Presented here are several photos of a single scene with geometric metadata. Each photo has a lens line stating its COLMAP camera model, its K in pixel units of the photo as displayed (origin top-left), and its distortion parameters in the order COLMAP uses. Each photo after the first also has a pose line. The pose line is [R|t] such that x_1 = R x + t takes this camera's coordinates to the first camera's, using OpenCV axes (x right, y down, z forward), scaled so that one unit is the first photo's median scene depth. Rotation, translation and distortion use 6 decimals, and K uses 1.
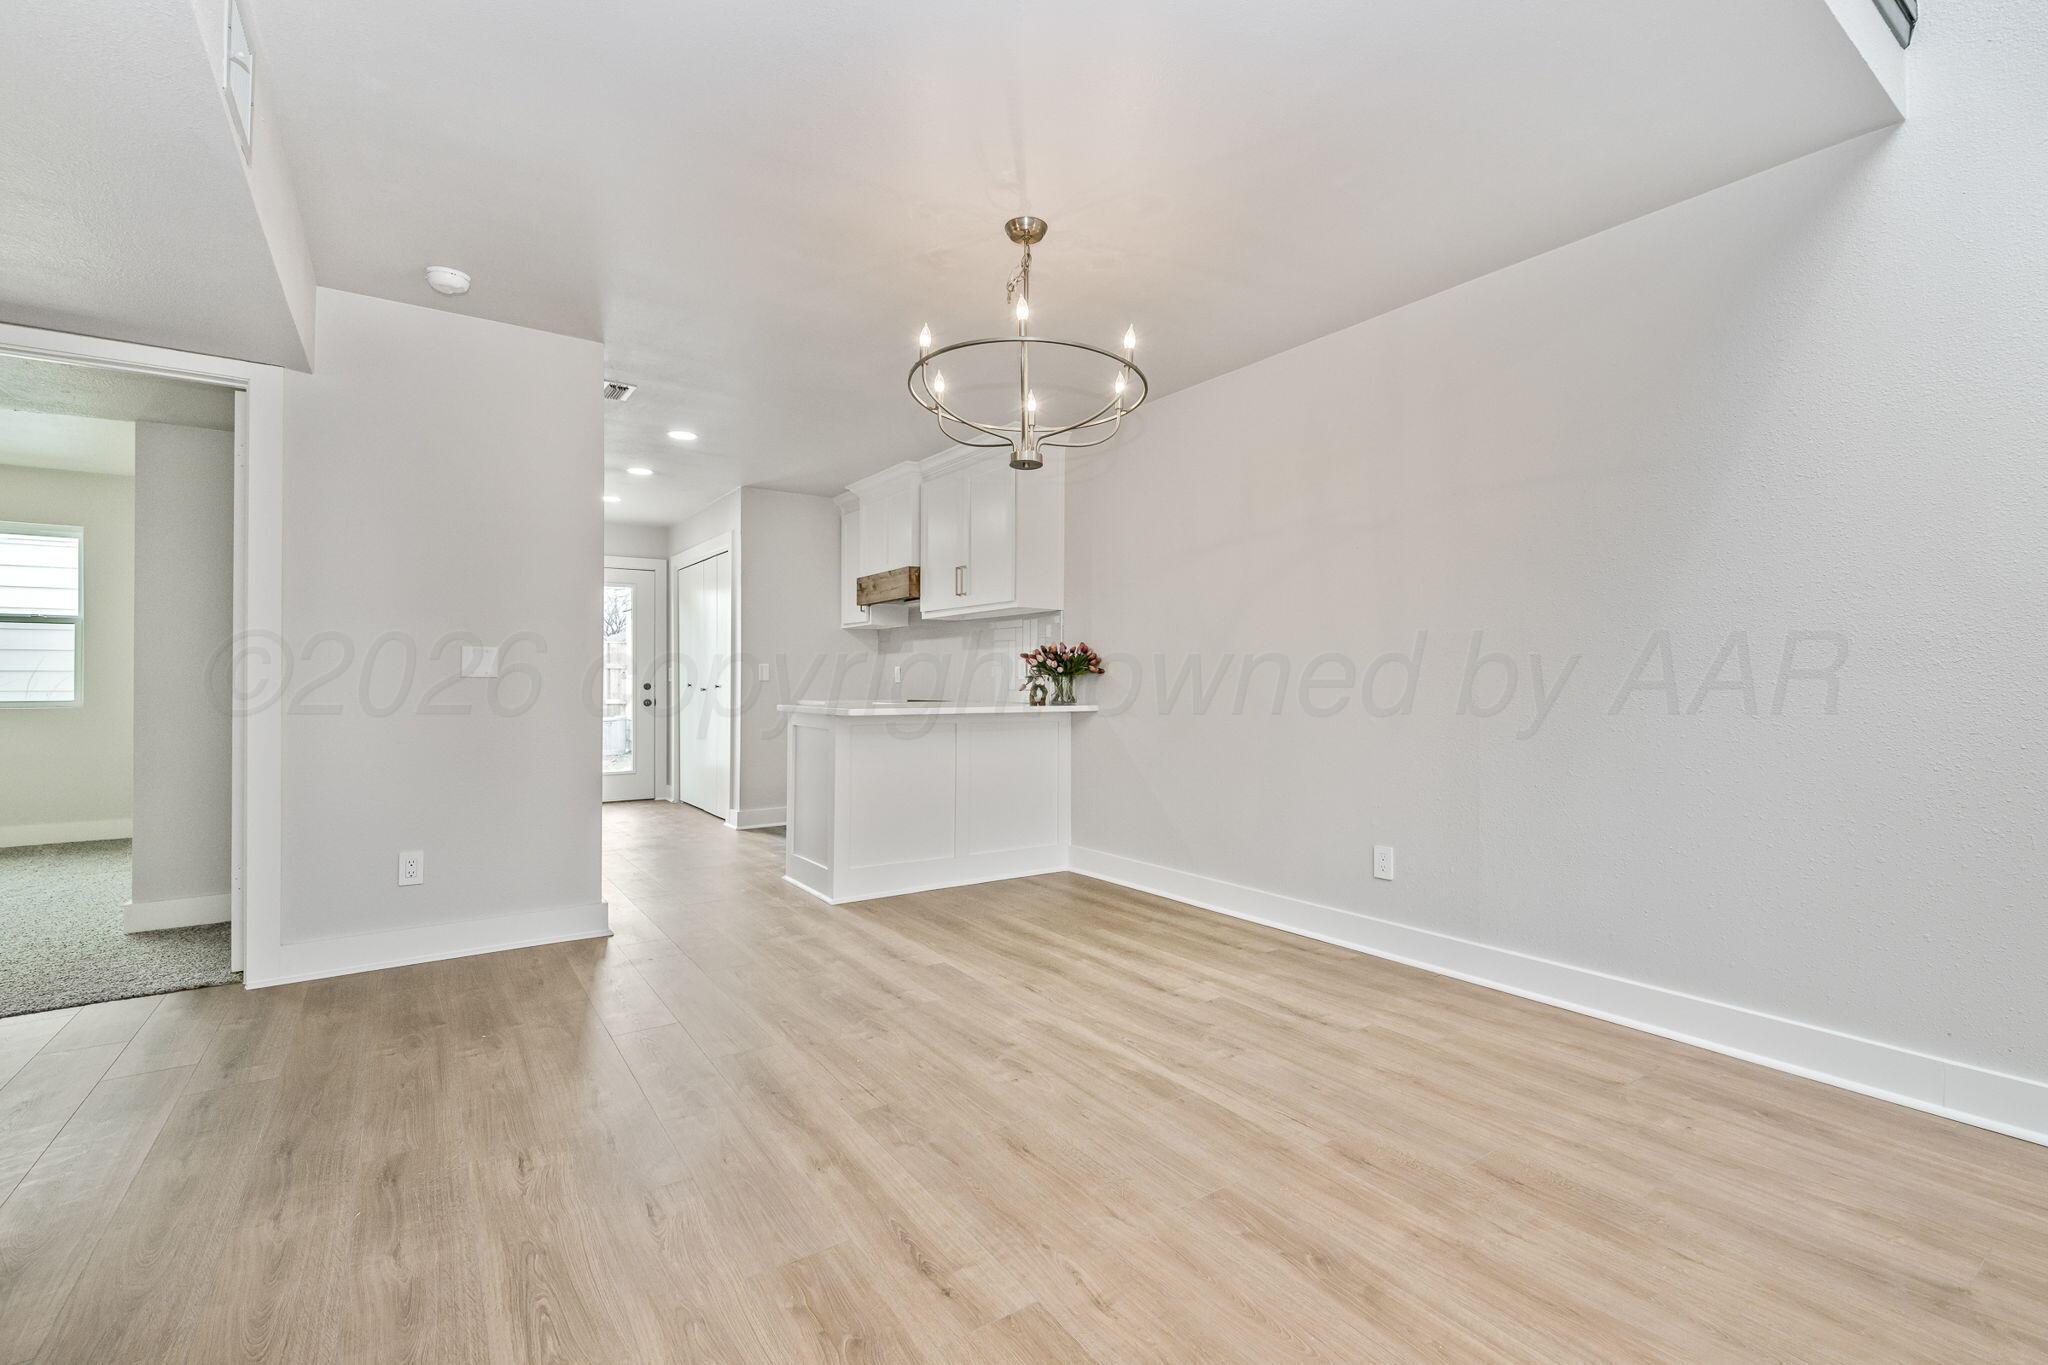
lens RADIAL K [[893.1, 0, 1024.0], [0, 893.1, 682.5], [0, 0, 1]] dist [-0.000786, -0.000061]
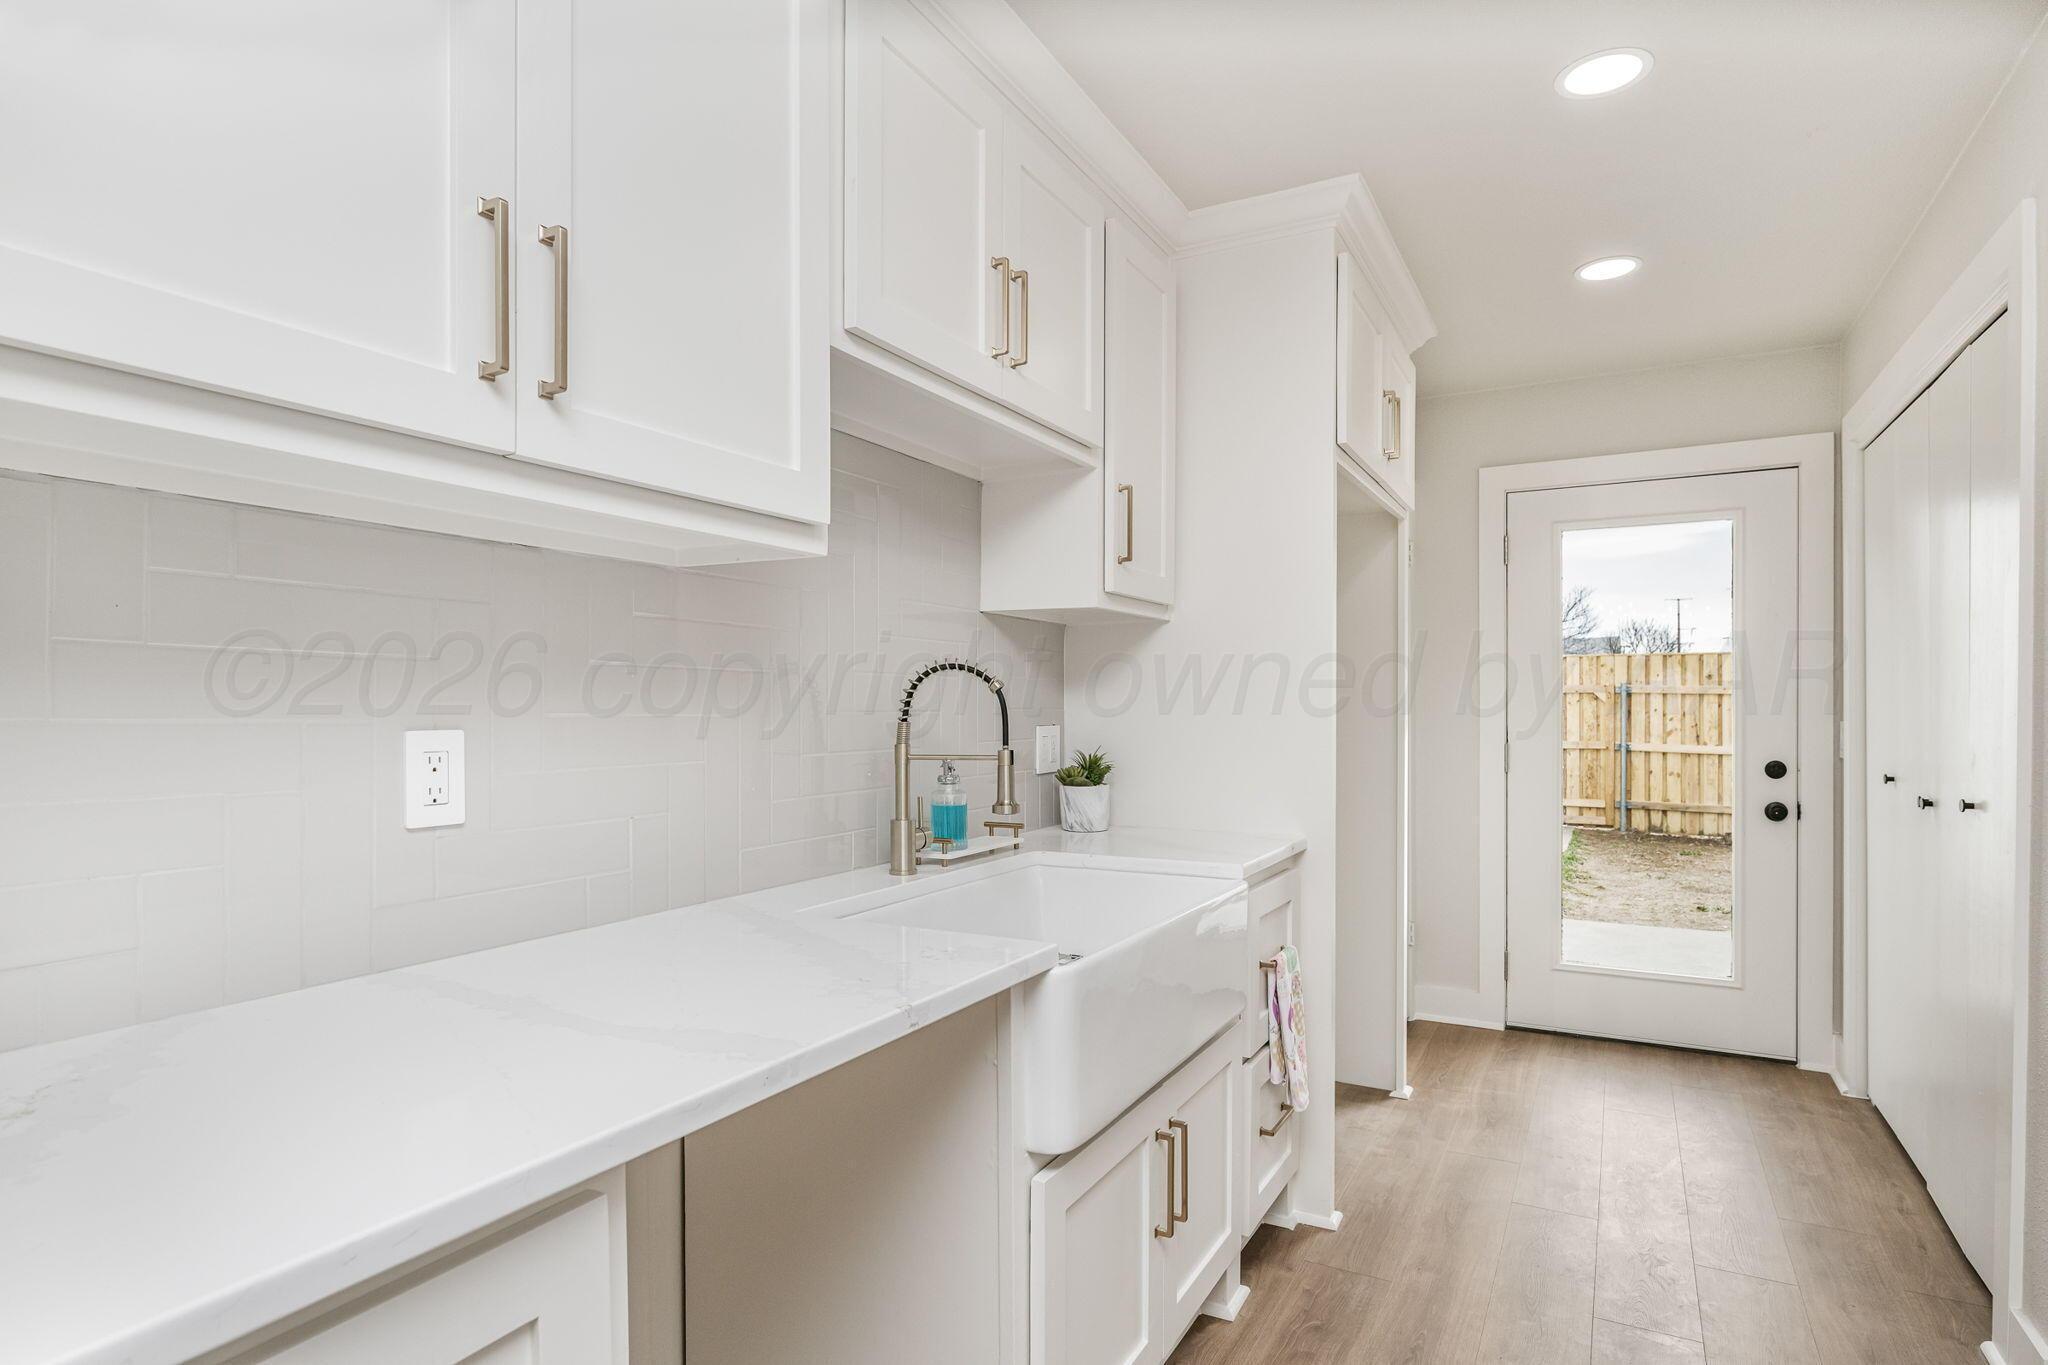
lens RADIAL K [[1067.9, 0, 1034.5], [0, 1067.9, 708.8], [0, 0, 1]] dist [-0.002461, -0.000376]
pose [[0.435673, 0.001615, -0.900103, -0.179198], [0.004594, 0.999981, 0.004018, -0.031209], [0.900093, -0.005886, 0.435658, 0.627428]]
